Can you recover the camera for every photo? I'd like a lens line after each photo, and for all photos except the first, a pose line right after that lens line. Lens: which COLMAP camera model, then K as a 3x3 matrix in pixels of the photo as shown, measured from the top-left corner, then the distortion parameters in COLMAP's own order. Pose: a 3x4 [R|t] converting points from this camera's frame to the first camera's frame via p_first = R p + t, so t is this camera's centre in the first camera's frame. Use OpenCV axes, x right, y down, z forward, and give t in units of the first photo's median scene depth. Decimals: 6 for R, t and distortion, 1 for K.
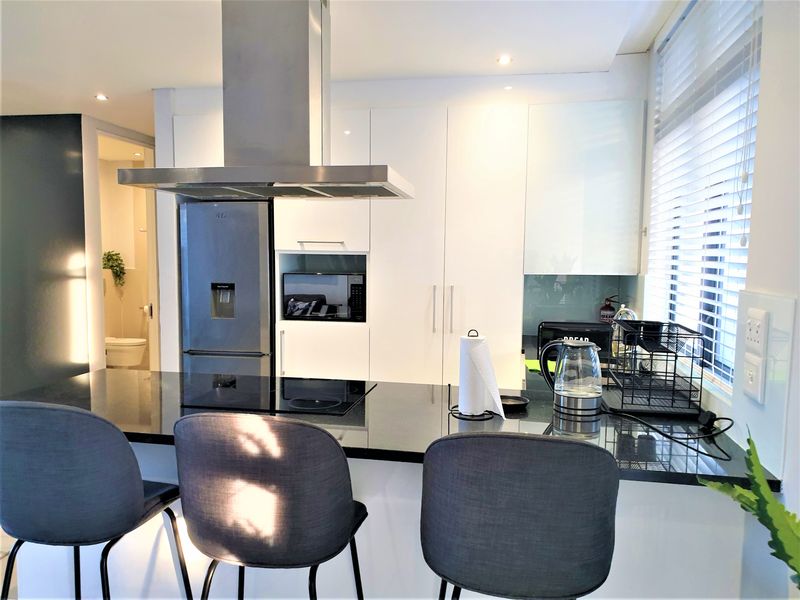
lens RADIAL K [[647.9, 0, 401.6], [0, 647.9, 311.1], [0, 0, 1]] dist [0.028713, -0.008504]
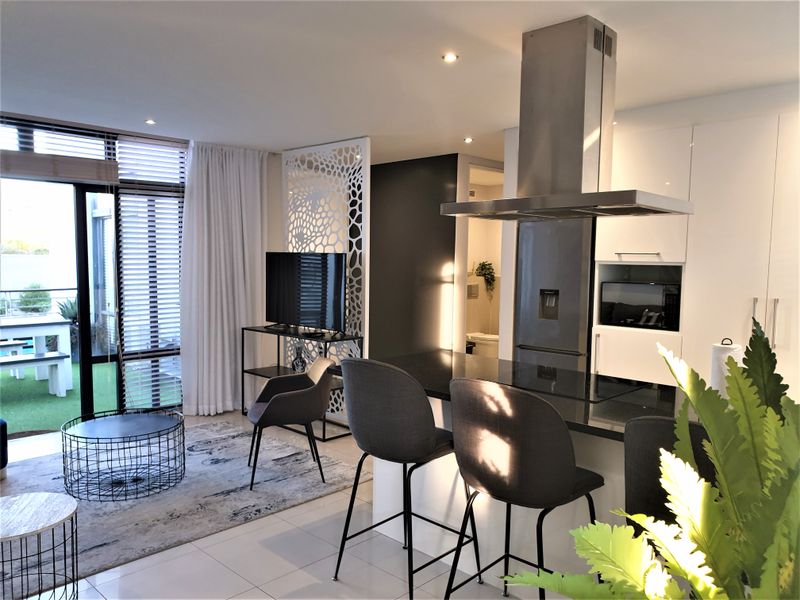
lens RADIAL K [[626.3, 0, 401.9], [0, 626.3, 307.4], [0, 0, 1]] dist [0.049730, -0.065086]
pose [[0.834001, 0.043723, -0.550028, 0.125765], [-0.053589, 0.998561, -0.001878, 0.005449], [0.549154, 0.031042, 0.835144, -0.082869]]
